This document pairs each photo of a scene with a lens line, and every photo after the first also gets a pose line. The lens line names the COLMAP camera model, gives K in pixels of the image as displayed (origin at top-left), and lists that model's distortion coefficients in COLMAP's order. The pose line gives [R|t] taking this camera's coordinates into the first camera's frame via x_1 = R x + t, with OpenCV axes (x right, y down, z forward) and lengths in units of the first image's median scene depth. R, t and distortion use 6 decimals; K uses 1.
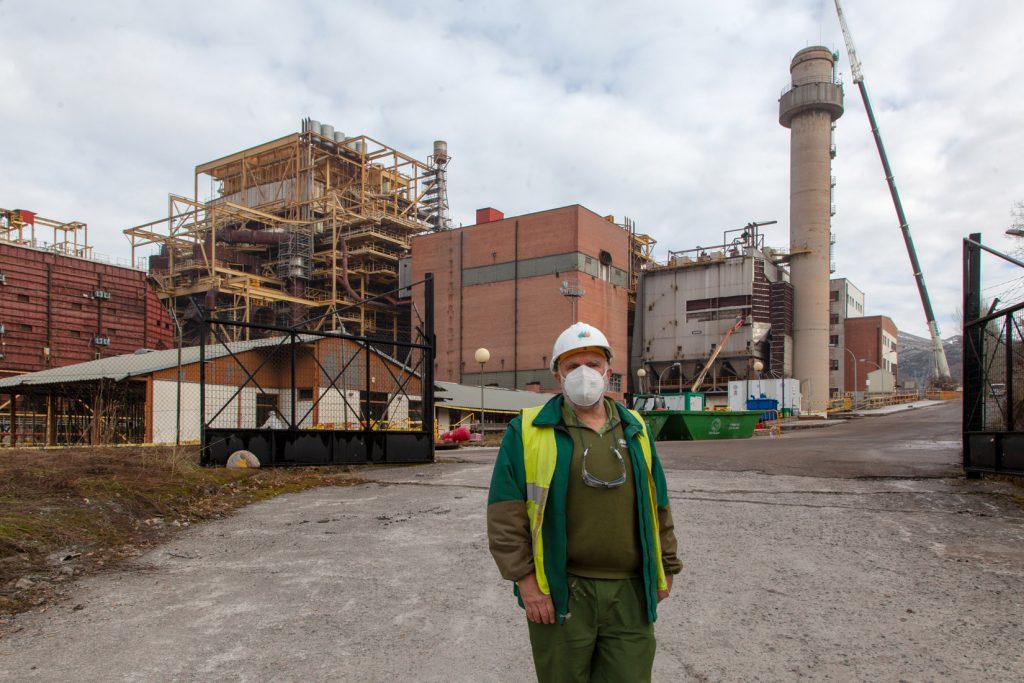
lens RADIAL K [[766.7, 0, 512.1], [0, 766.7, 471.1], [0, 0, 1]] dist [0.011923, 0.006565]
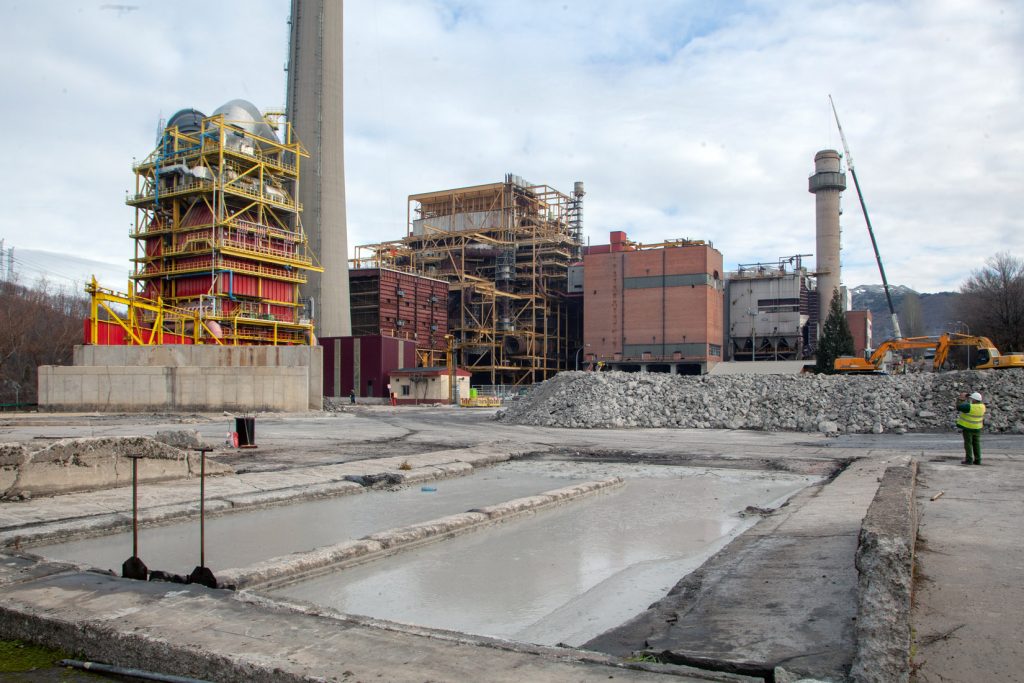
lens RADIAL K [[889.2, 0, 512.2], [0, 889.2, 445.1], [0, 0, 1]] dist [-0.070122, -0.006214]
pose [[0.988293, -0.017830, 0.151522, -0.564588], [0.014664, 0.999651, 0.021982, 0.033381], [-0.151861, -0.019503, 0.988209, -0.749125]]
